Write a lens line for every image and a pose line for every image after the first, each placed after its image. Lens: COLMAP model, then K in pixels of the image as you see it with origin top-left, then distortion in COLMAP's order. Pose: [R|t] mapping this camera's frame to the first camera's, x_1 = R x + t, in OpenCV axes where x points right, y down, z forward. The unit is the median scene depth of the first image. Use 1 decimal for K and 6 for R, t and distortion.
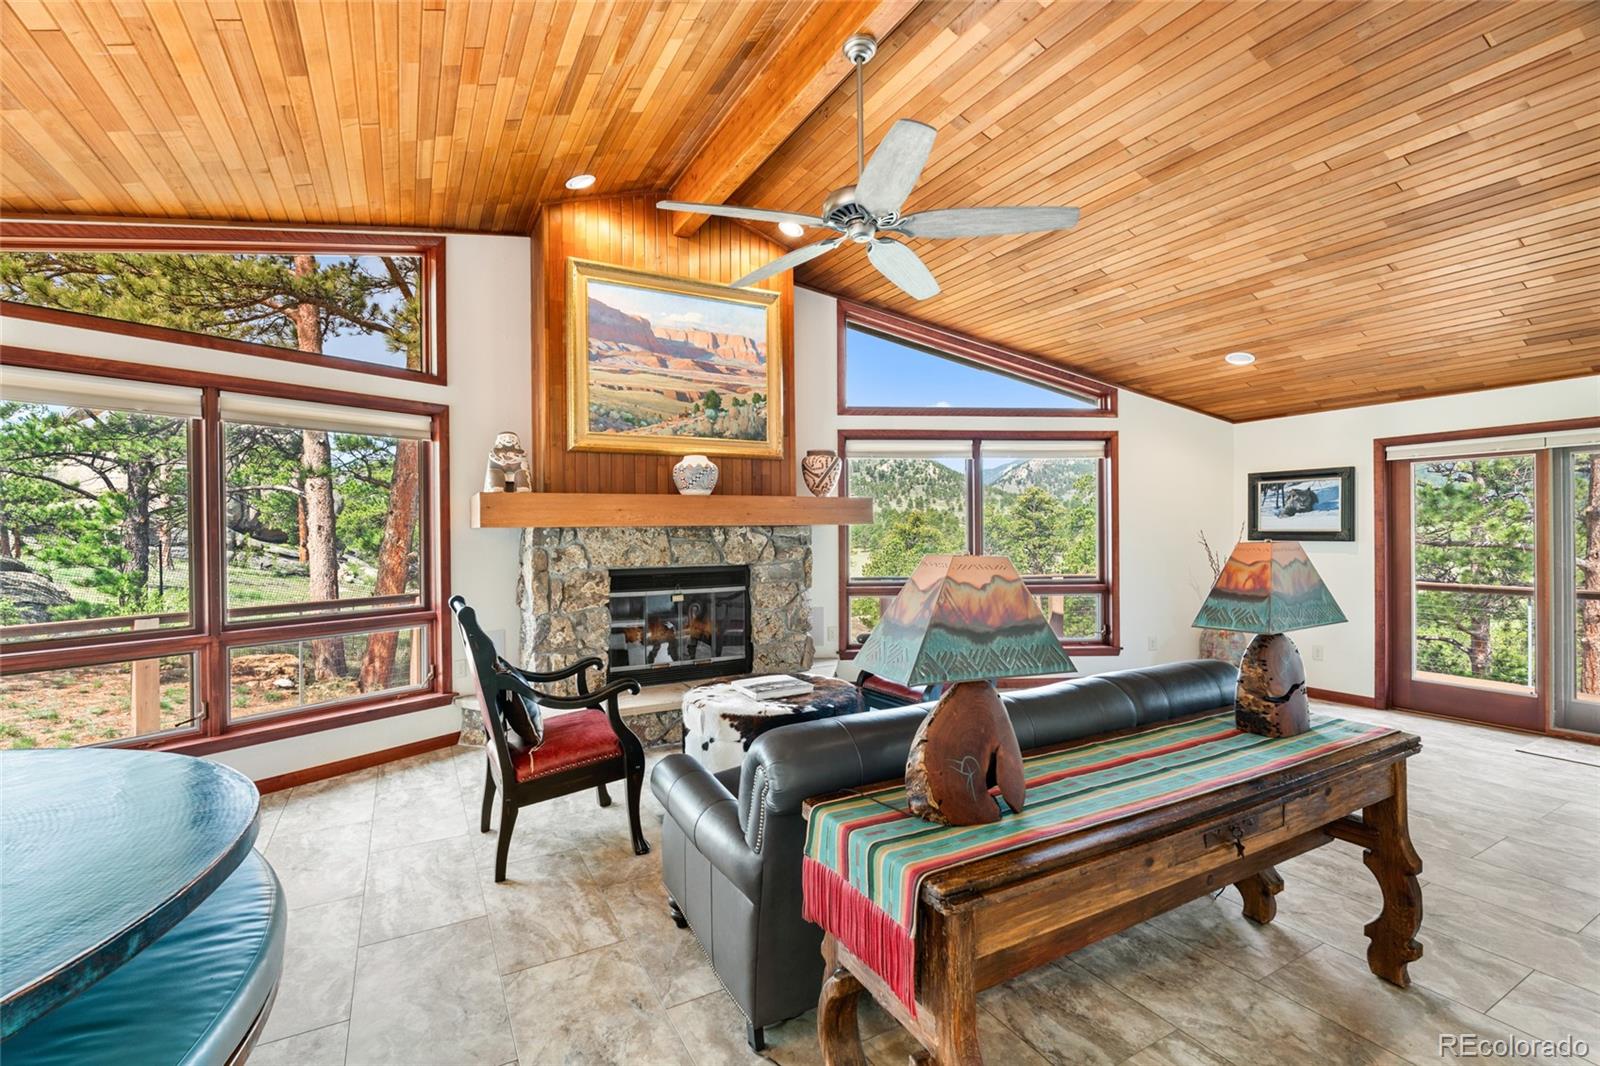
lens RADIAL K [[703.1, 0, 790.1], [0, 703.1, 534.9], [0, 0, 1]] dist [-0.022523, 0.004829]
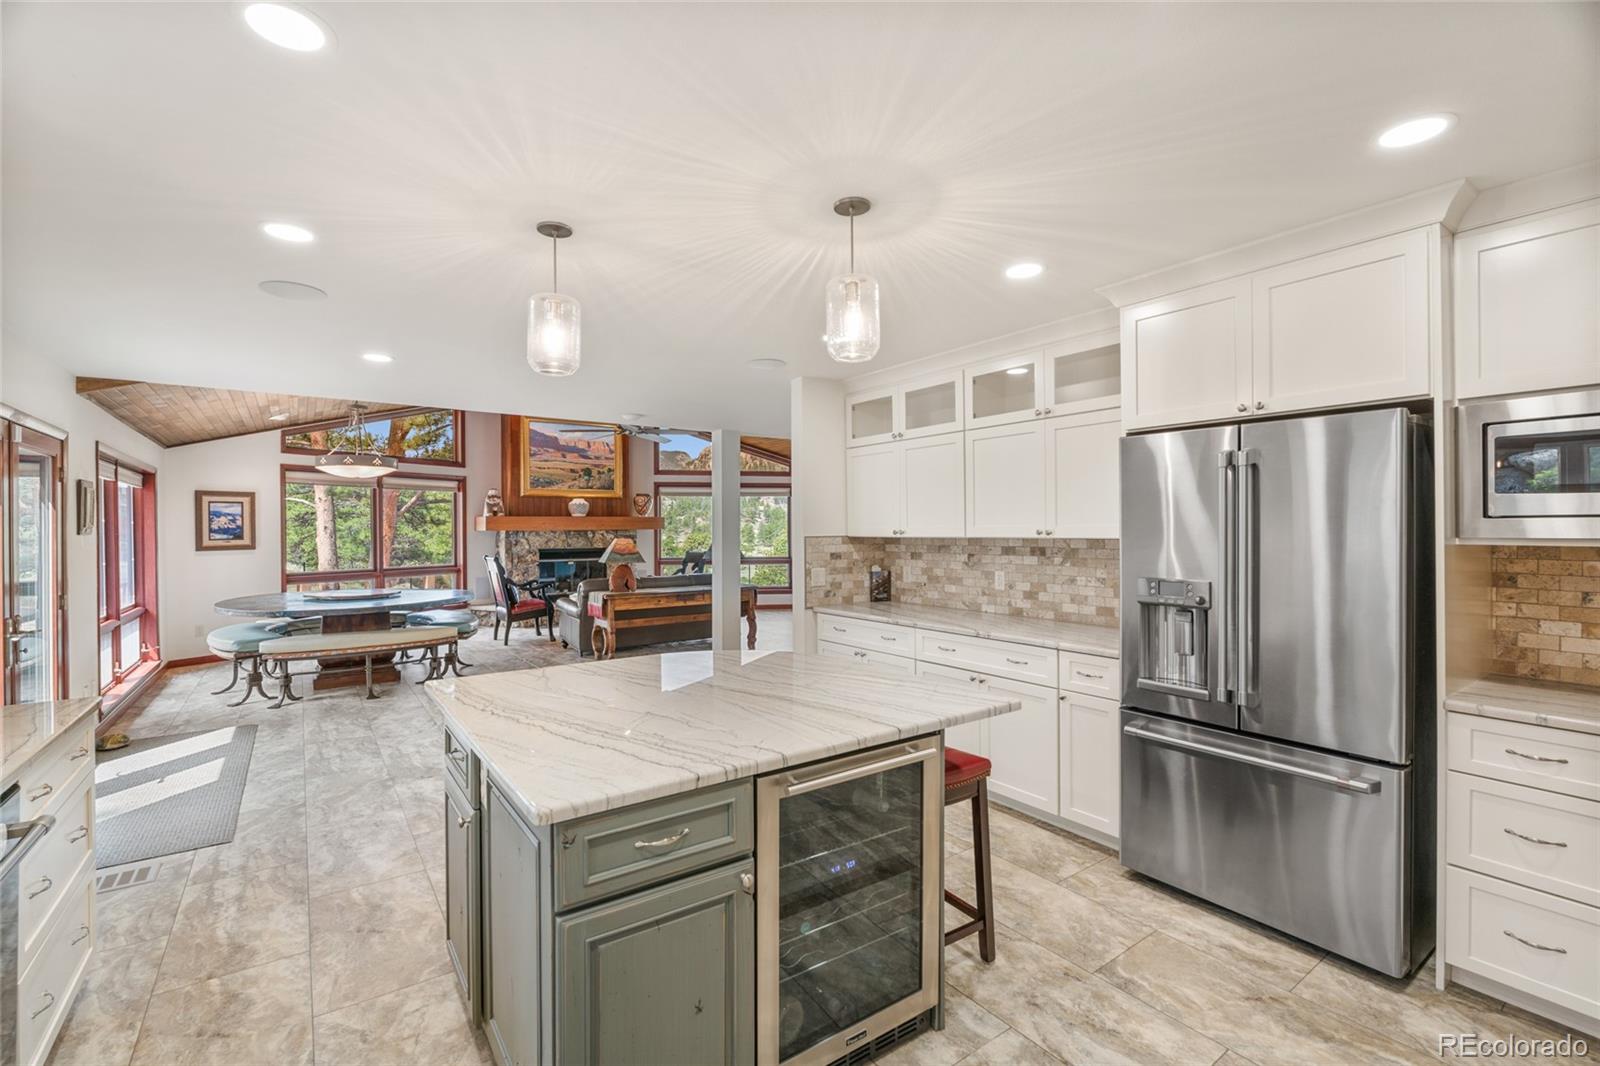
lens RADIAL K [[703.1, 0, 795.2], [0, 703.1, 535.7], [0, 0, 1]] dist [-0.022523, 0.004829]
pose [[0.992302, 0.004349, 0.123762, 0.272636], [-0.004571, 0.999988, 0.001515, -0.001418], [-0.123754, -0.002069, 0.992311, -1.297659]]
